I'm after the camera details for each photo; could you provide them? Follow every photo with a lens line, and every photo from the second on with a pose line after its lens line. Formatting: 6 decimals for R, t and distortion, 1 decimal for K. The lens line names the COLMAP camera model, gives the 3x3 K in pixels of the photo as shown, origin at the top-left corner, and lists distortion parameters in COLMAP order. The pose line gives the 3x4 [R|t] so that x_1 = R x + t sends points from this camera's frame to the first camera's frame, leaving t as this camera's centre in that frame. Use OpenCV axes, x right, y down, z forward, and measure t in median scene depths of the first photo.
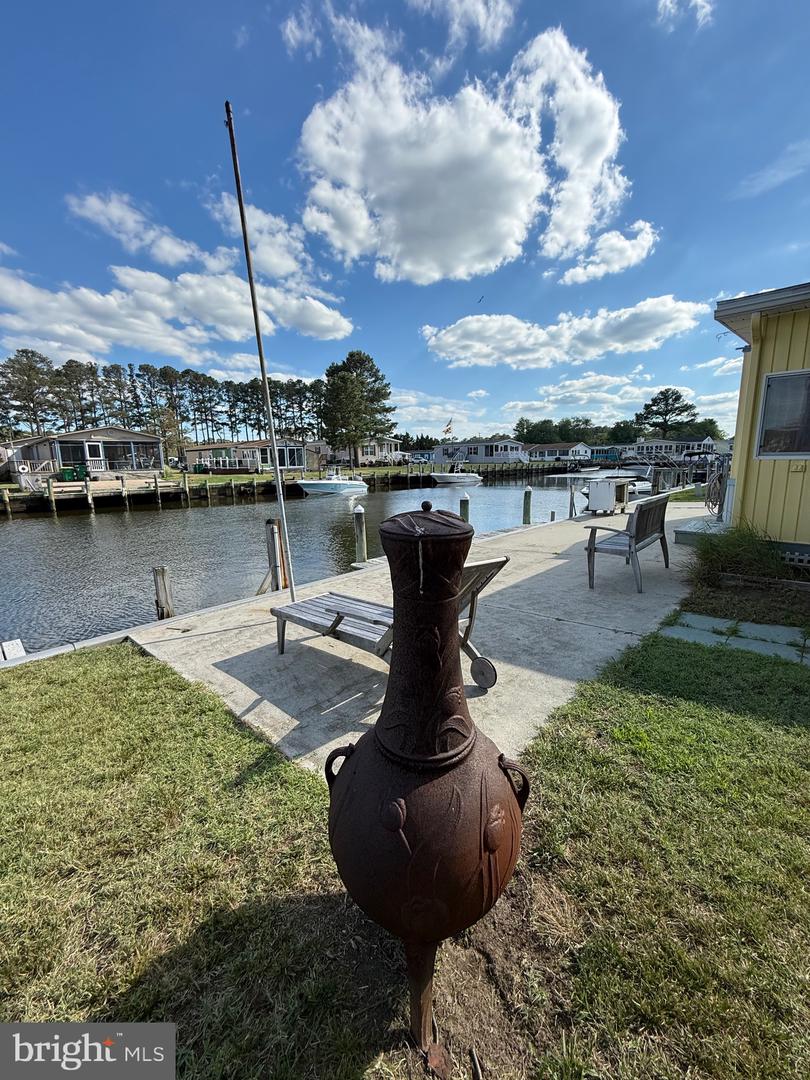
lens RADIAL K [[431.1, 0, 405.9], [0, 431.1, 536.2], [0, 0, 1]] dist [-0.000428, -0.000005]
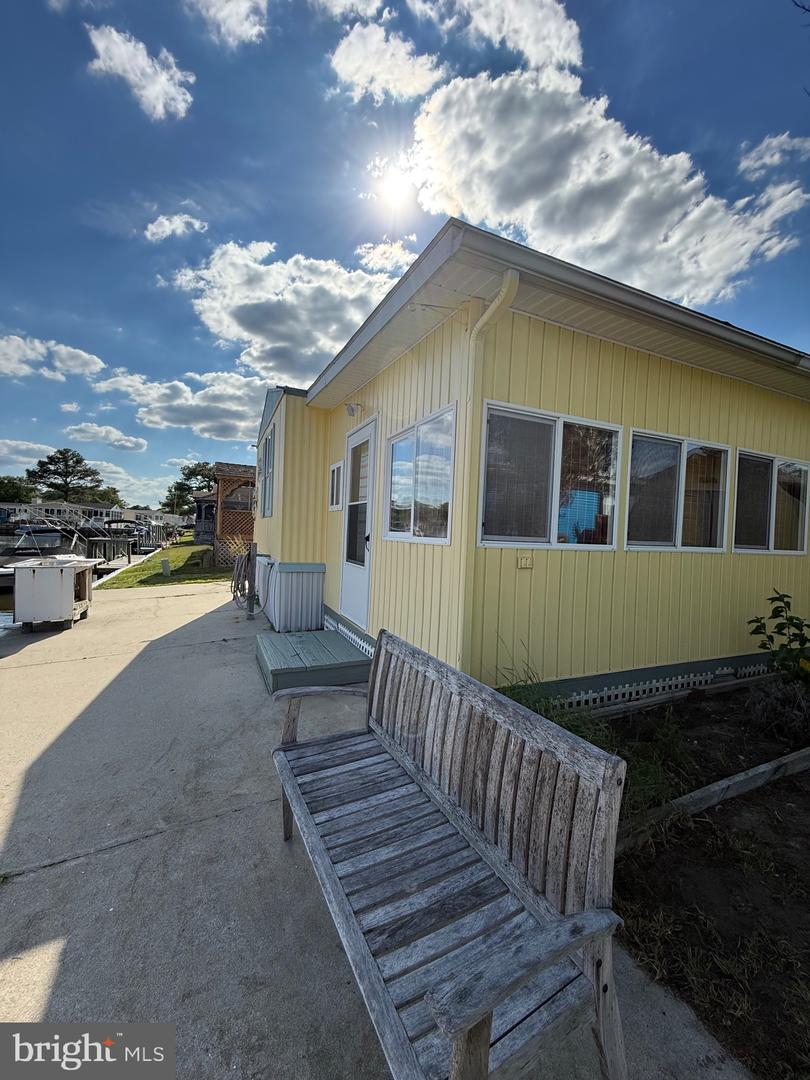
lens RADIAL K [[431.1, 0, 405.9], [0, 431.1, 536.2], [0, 0, 1]] dist [-0.000428, -0.000005]
pose [[0.353264, 0.022380, 0.935256, 0.317548], [0.121845, 0.990098, -0.069715, -0.203863], [-0.927555, 0.138584, 0.347039, 1.103875]]
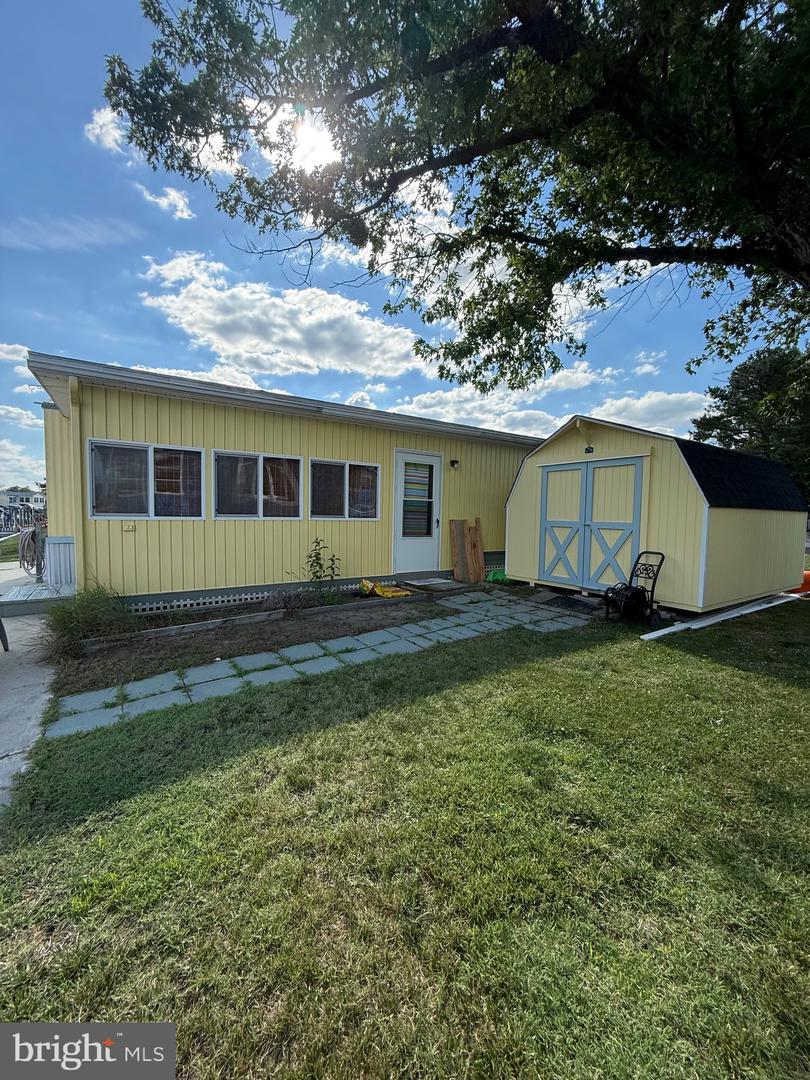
lens RADIAL K [[431.1, 0, 405.9], [0, 431.1, 536.2], [0, 0, 1]] dist [-0.000428, -0.000005]
pose [[0.189617, -0.035553, 0.981214, -0.051032], [0.154706, 0.987943, 0.005901, -0.039393], [-0.969593, 0.150681, 0.192831, 0.118443]]
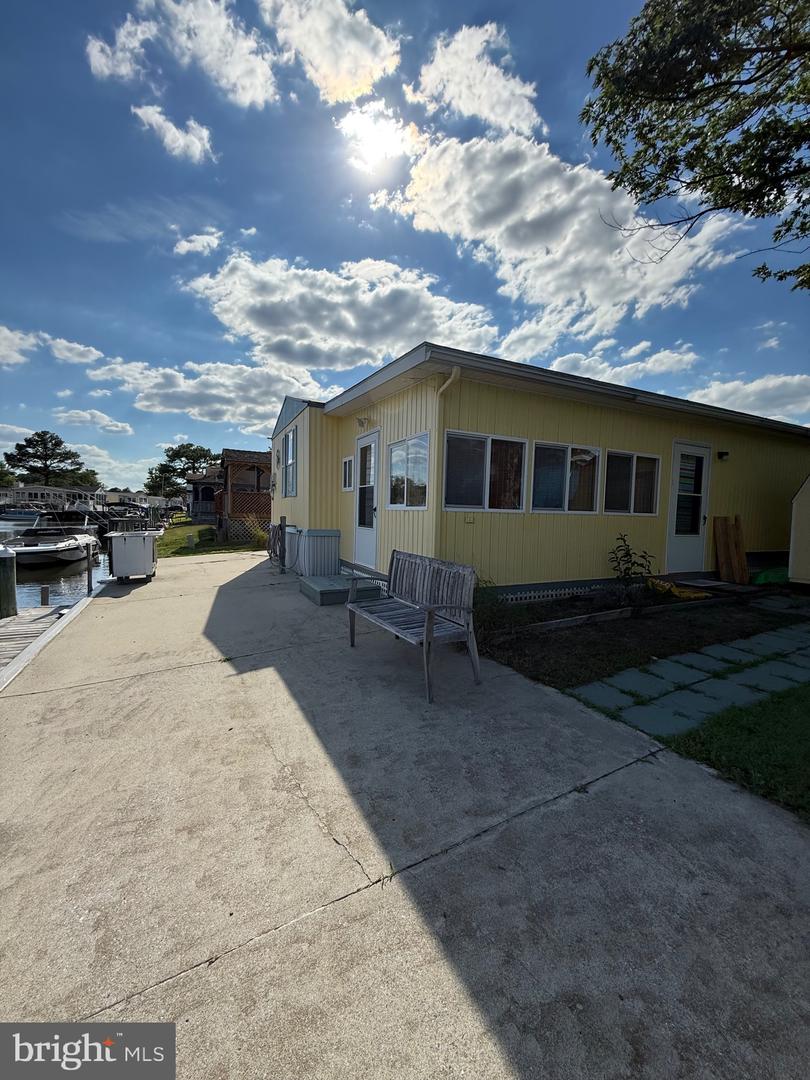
lens RADIAL K [[431.1, 0, 405.9], [0, 431.1, 536.2], [0, 0, 1]] dist [-0.000428, -0.000005]
pose [[0.319468, -0.029526, 0.947137, -0.218053], [0.139959, 0.990022, -0.016345, -0.142532], [-0.937204, 0.137782, 0.320413, 0.948124]]
